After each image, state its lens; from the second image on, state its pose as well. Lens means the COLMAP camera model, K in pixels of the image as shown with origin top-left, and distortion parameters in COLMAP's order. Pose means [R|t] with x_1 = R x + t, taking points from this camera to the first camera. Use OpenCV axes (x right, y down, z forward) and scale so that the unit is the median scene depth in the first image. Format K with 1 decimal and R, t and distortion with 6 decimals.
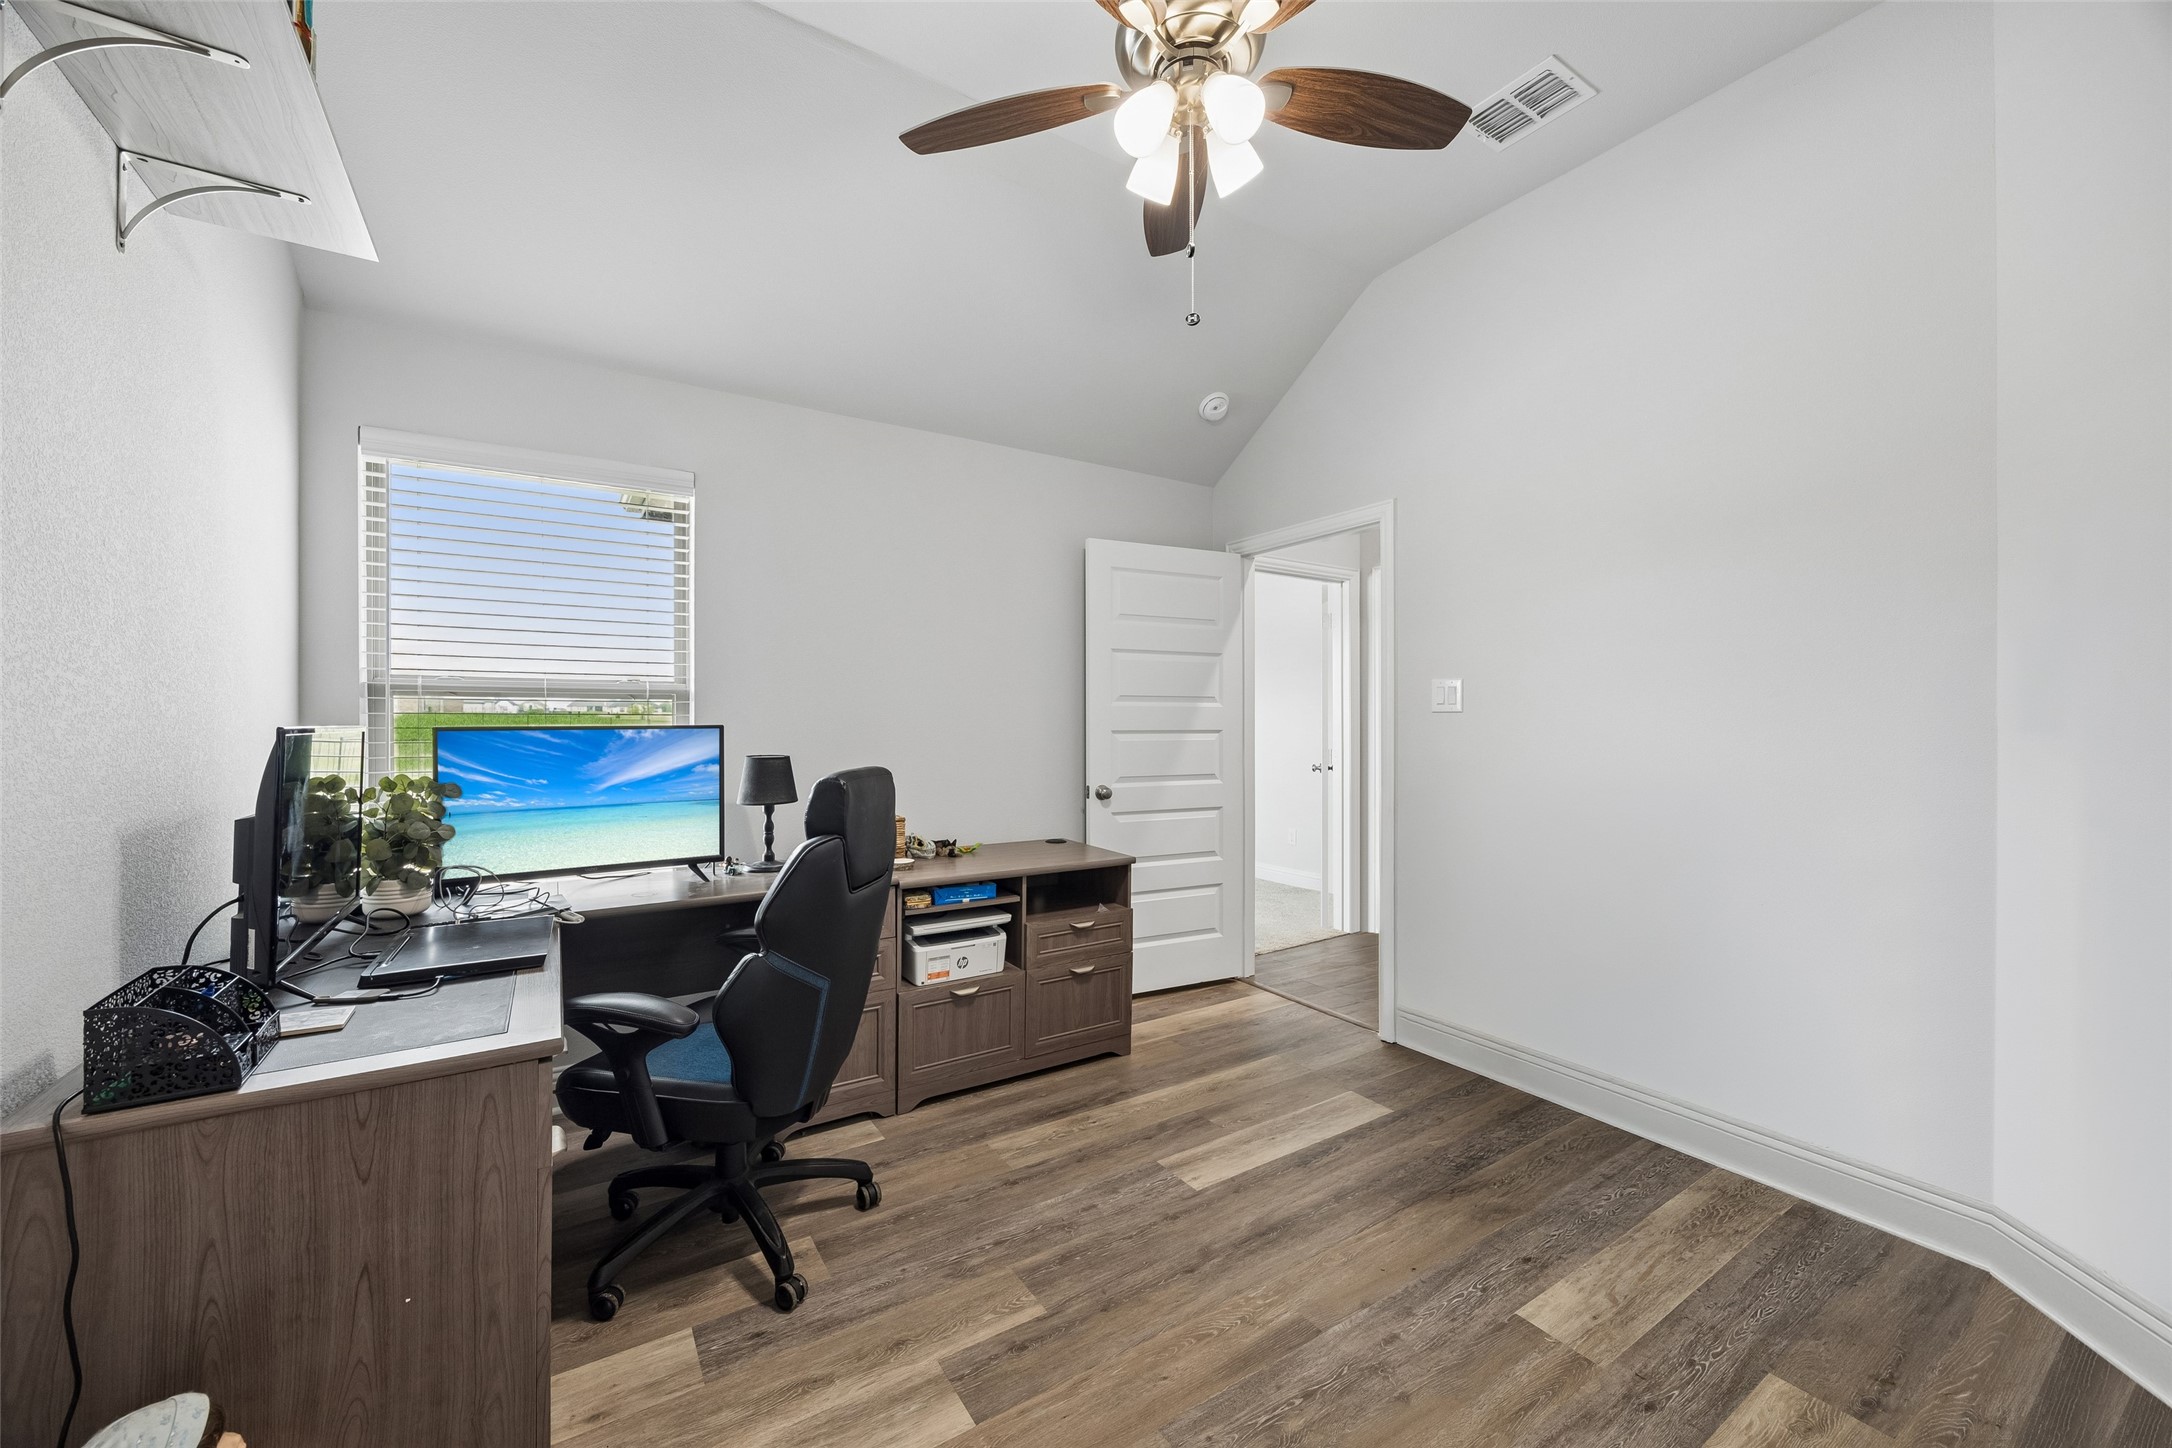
lens RADIAL K [[822.3, 0, 1074.5], [0, 822.3, 721.4], [0, 0, 1]] dist [-0.003190, -0.000818]
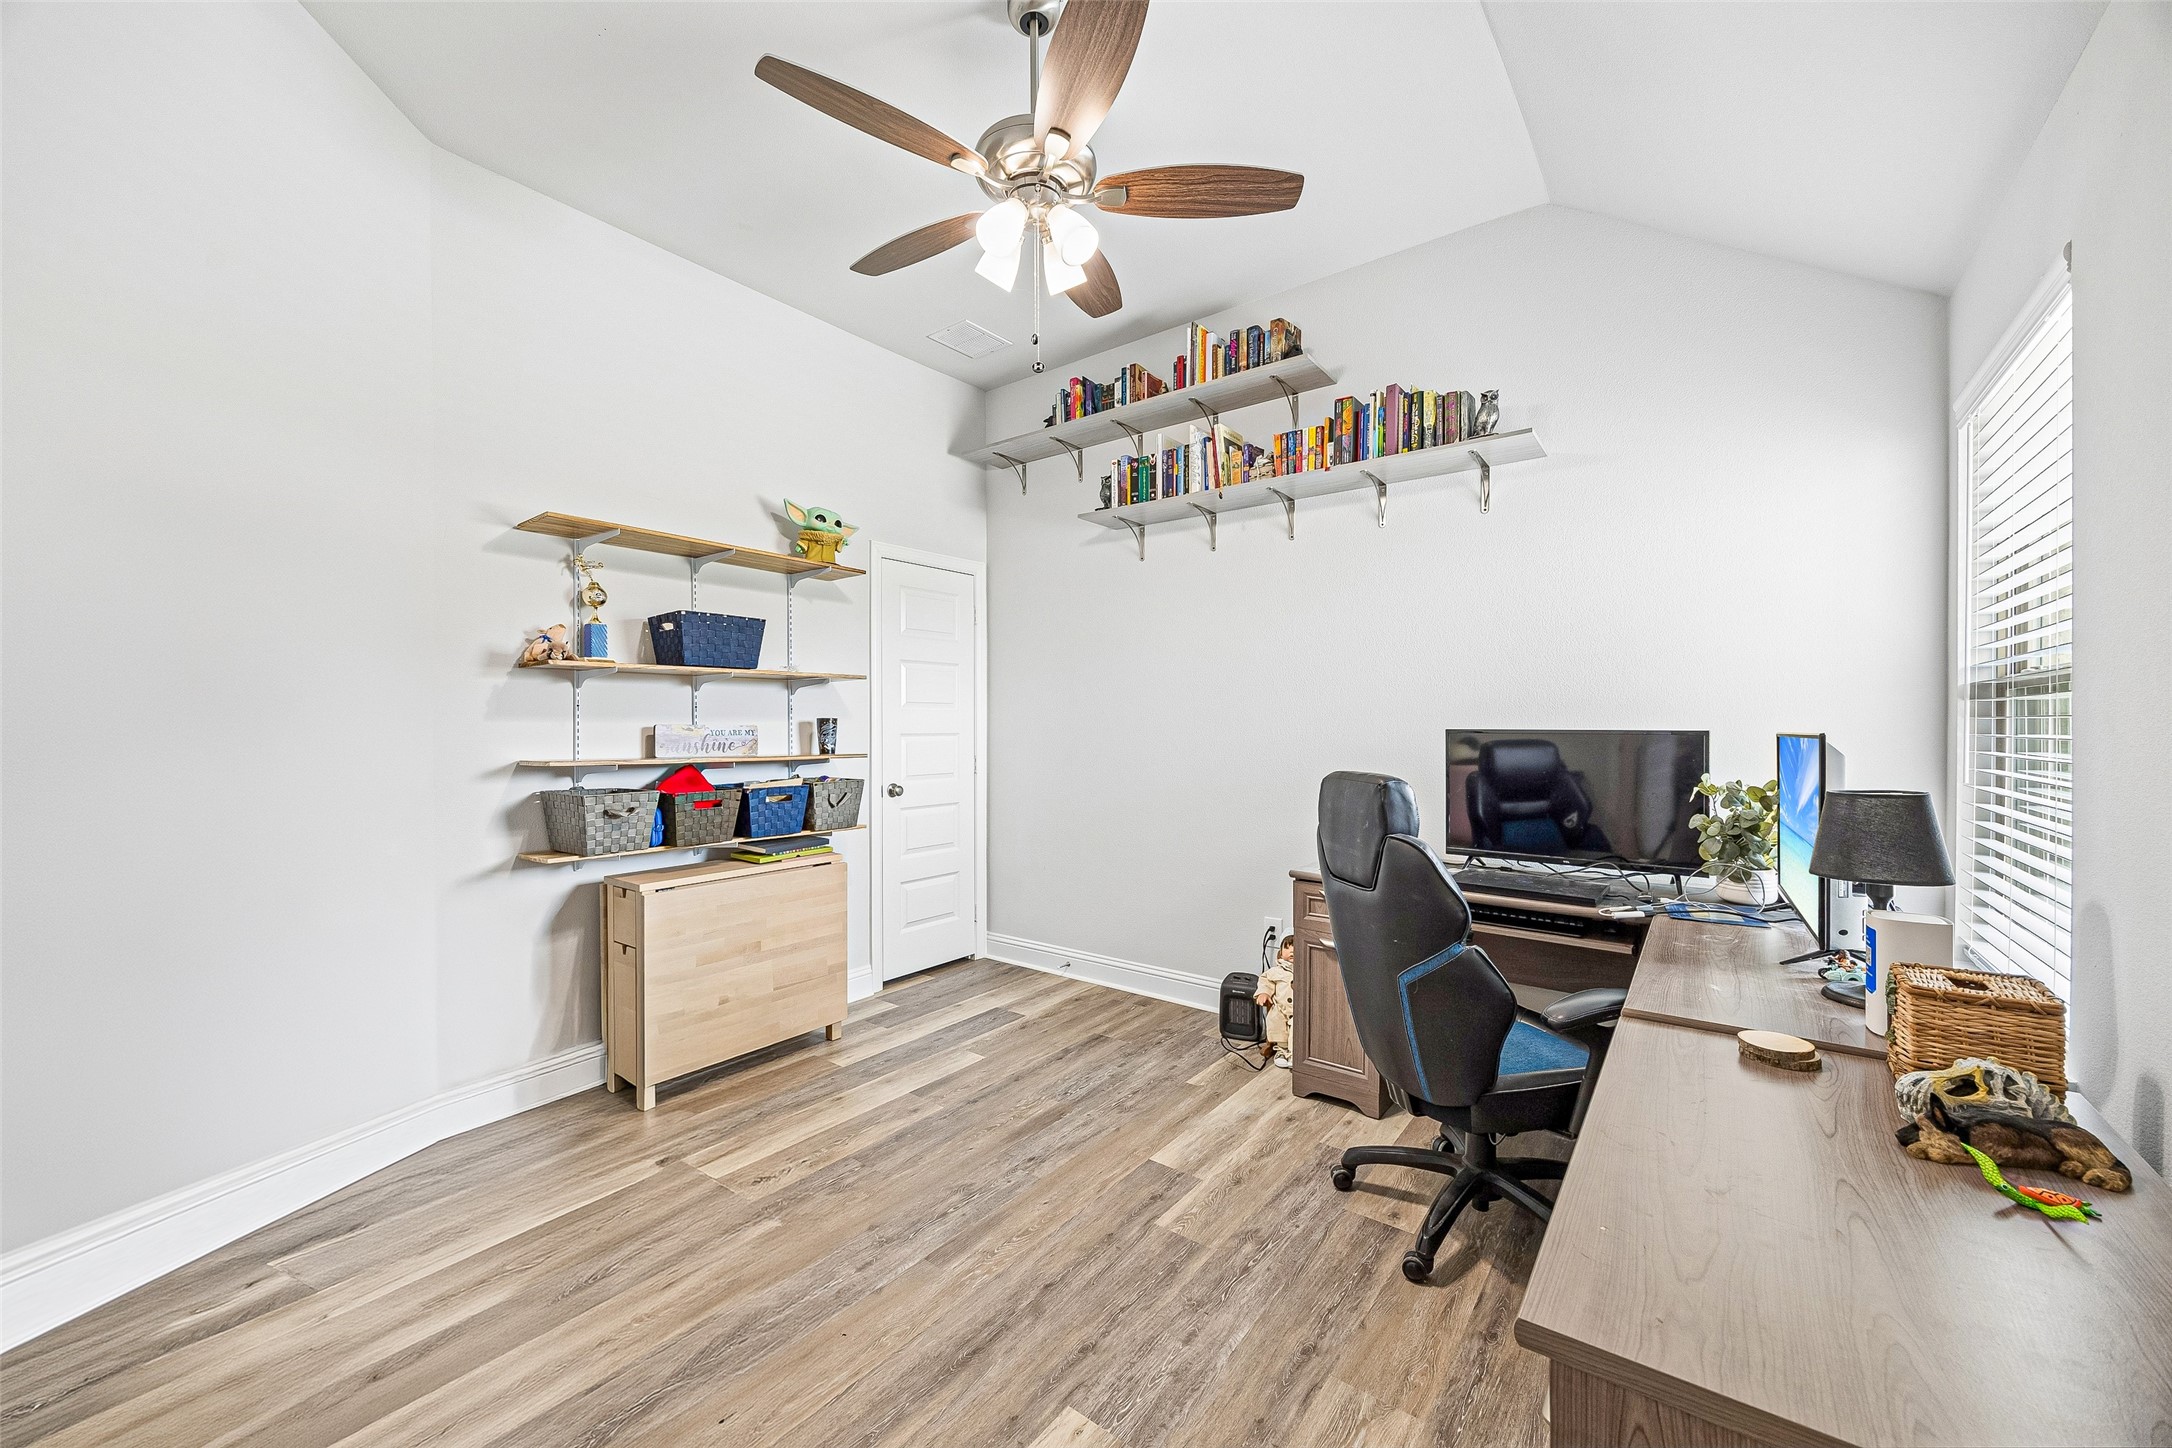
lens RADIAL K [[822.3, 0, 1084.4], [0, 822.3, 729.2], [0, 0, 1]] dist [-0.003190, -0.000818]
pose [[-0.937592, 0.002996, -0.347724, 0.438010], [0.000404, 0.999972, 0.007526, -0.004158], [0.347737, 0.006916, -0.937567, 1.924238]]
